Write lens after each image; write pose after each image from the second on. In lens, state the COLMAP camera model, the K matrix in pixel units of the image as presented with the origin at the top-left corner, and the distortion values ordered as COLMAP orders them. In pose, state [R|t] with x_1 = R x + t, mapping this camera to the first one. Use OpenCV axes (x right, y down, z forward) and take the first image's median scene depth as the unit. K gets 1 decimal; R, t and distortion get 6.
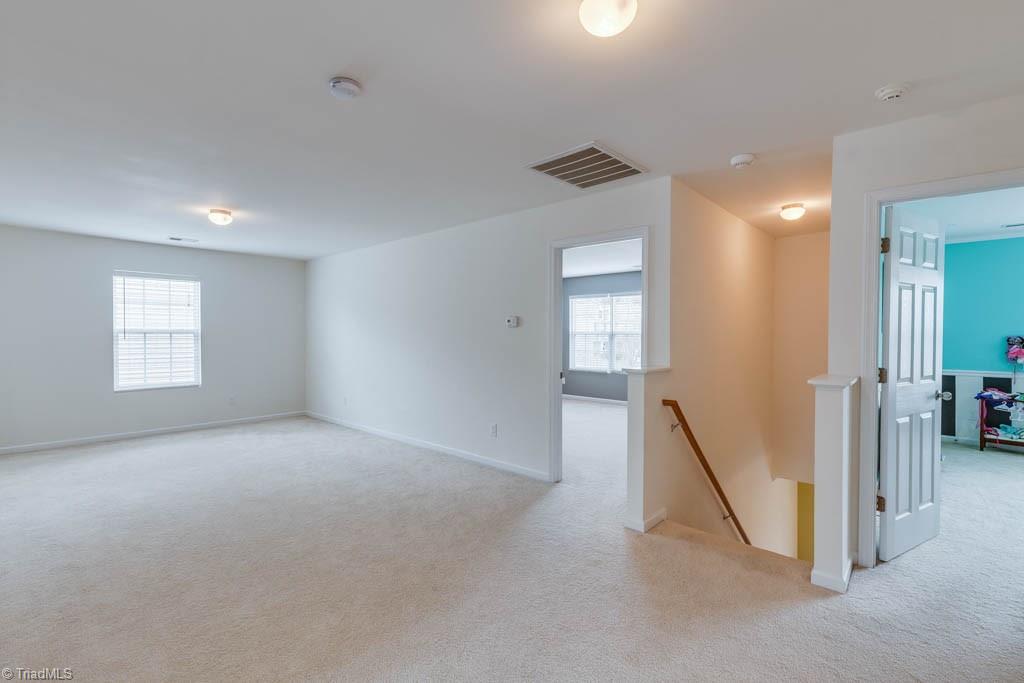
lens RADIAL K [[458.3, 0, 511.7], [0, 458.3, 338.6], [0, 0, 1]] dist [0.006965, -0.003725]
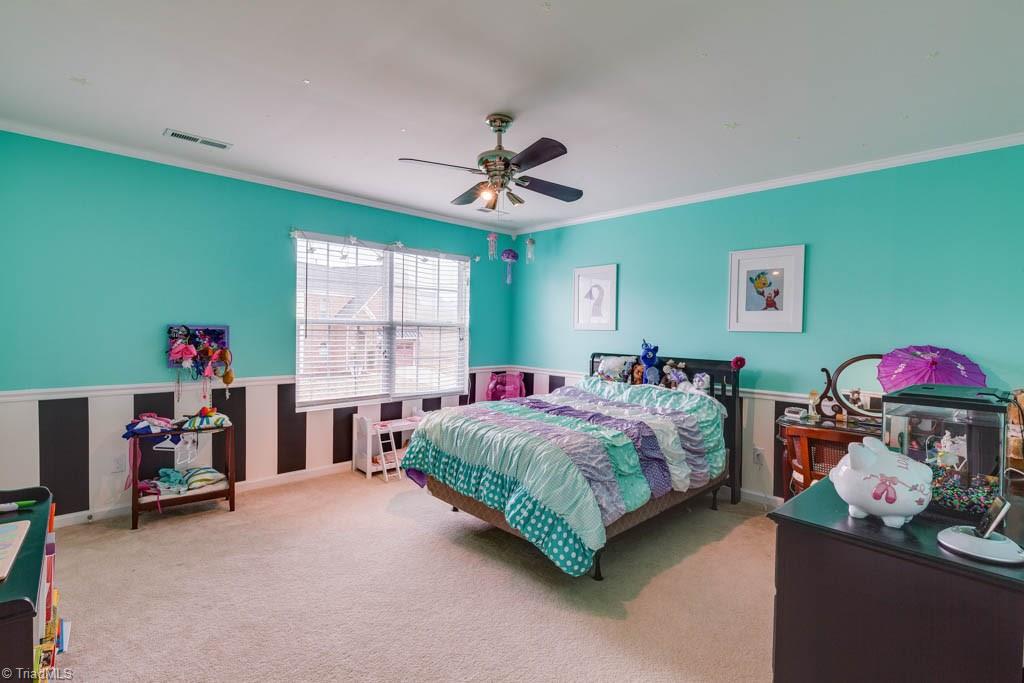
lens RADIAL K [[480.0, 0, 507.7], [0, 480.0, 339.5], [0, 0, 1]] dist [-0.012590, -0.001195]
pose [[0.066273, -0.016491, 0.997665, 0.484438], [-0.009034, 0.999813, 0.017126, -0.000113], [-0.997761, -0.010148, 0.066112, 0.517222]]
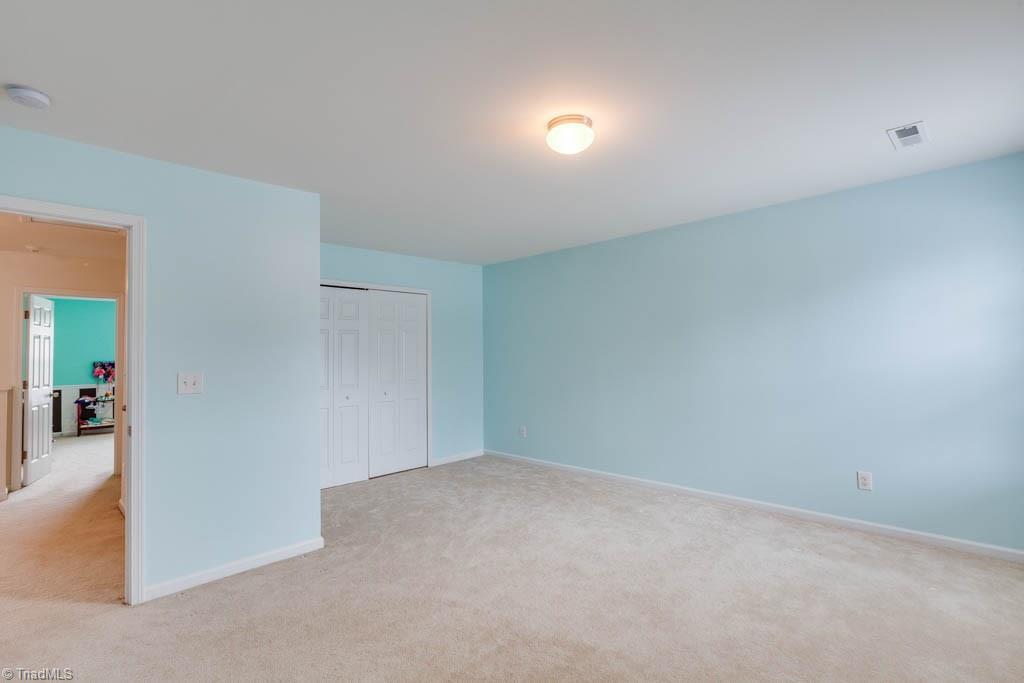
lens RADIAL K [[480.0, 0, 516.0], [0, 480.0, 340.8], [0, 0, 1]] dist [-0.012590, -0.001195]
pose [[0.039920, 0.025074, 0.998888, -0.510558], [0.020970, 0.999444, -0.025926, -0.003946], [-0.998983, 0.021982, 0.039372, -0.530667]]
